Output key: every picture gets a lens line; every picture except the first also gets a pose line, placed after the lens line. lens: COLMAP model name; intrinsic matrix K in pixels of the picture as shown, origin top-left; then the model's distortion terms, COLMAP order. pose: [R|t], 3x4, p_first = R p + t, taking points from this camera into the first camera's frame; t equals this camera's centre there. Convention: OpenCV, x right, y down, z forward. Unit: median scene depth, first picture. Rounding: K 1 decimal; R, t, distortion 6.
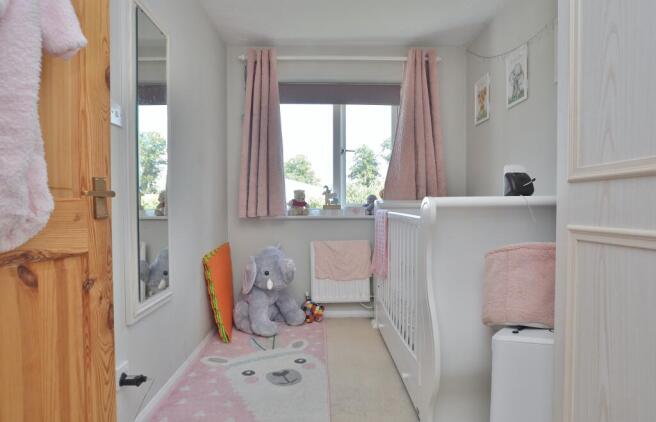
lens RADIAL K [[367.2, 0, 328.0], [0, 367.2, 211.0], [0, 0, 1]] dist [-0.001382, -0.000120]
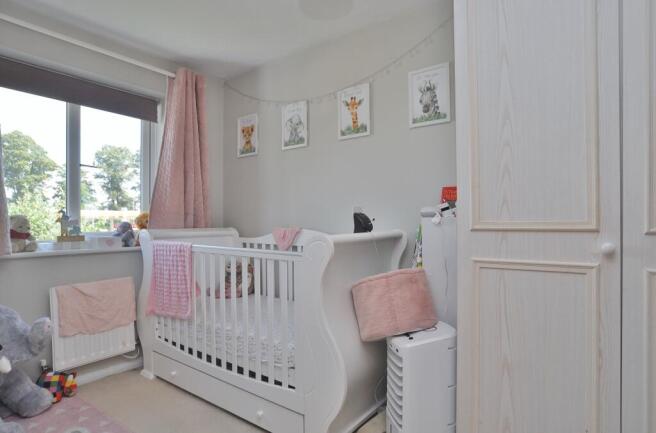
lens RADIAL K [[369.5, 0, 327.8], [0, 369.5, 224.0], [0, 0, 1]] dist [-0.080244, 0.081259]
pose [[0.642719, -0.000670, 0.766102, -0.245086], [0.015002, 0.999819, -0.011712, -0.025775], [-0.765955, 0.019021, 0.642612, 0.127997]]
